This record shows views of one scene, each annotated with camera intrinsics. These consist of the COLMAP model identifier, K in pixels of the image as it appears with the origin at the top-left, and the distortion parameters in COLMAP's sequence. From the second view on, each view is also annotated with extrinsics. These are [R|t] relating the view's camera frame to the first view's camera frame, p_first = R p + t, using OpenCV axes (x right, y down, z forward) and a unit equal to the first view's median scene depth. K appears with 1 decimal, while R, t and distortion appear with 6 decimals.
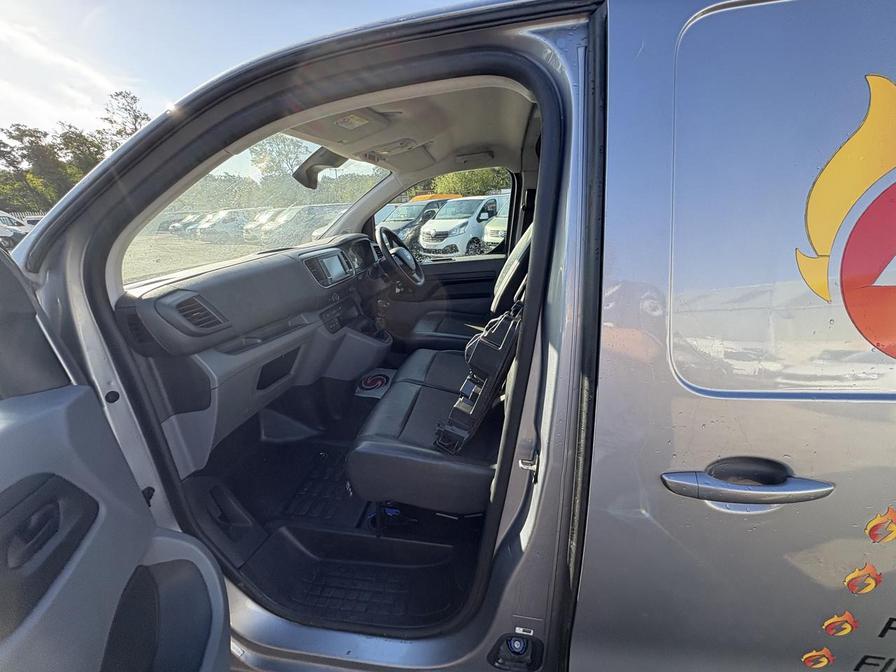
lens RADIAL K [[355.3, 0, 447.2], [0, 355.3, 336.0], [0, 0, 1]] dist [-0.000884, -0.000293]
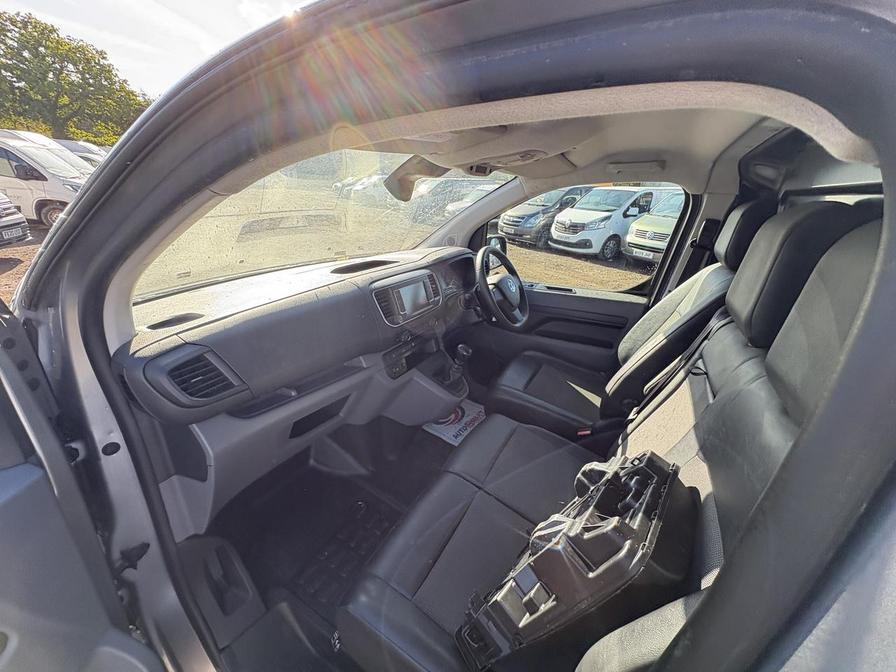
lens RADIAL K [[355.3, 0, 448.1], [0, 355.3, 335.6], [0, 0, 1]] dist [-0.000884, -0.000293]
pose [[0.931516, 0.219225, -0.290205, 0.001541], [-0.202296, 0.975408, 0.087496, -0.026932], [0.302250, -0.022796, 0.952956, 0.033482]]
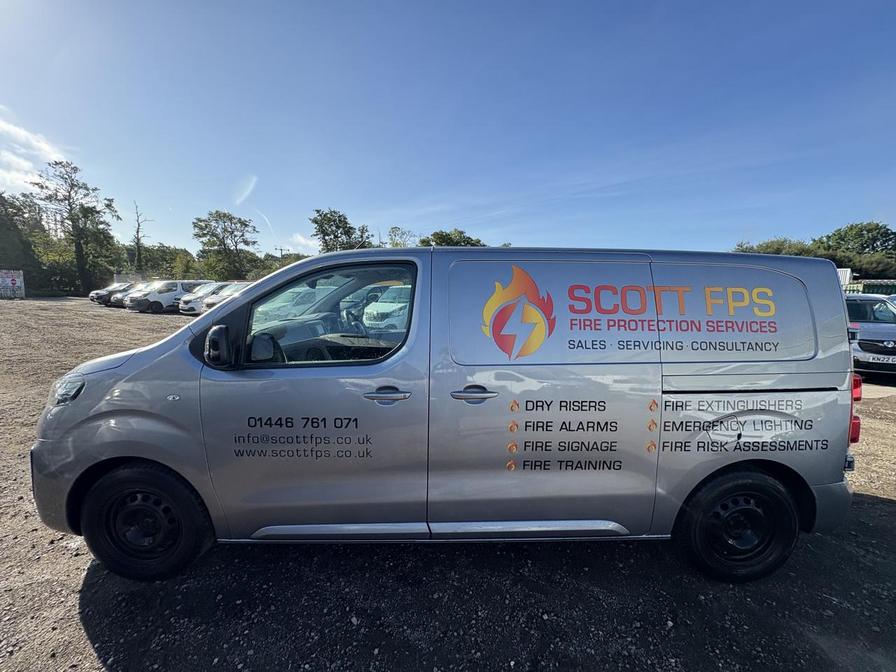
lens RADIAL K [[355.3, 0, 445.9], [0, 355.3, 336.3], [0, 0, 1]] dist [-0.000884, -0.000293]
pose [[0.986048, 0.037243, 0.162242, 0.000283], [-0.000604, 0.975444, -0.220245, 0.029604], [-0.166461, 0.217074, 0.961857, -0.108365]]
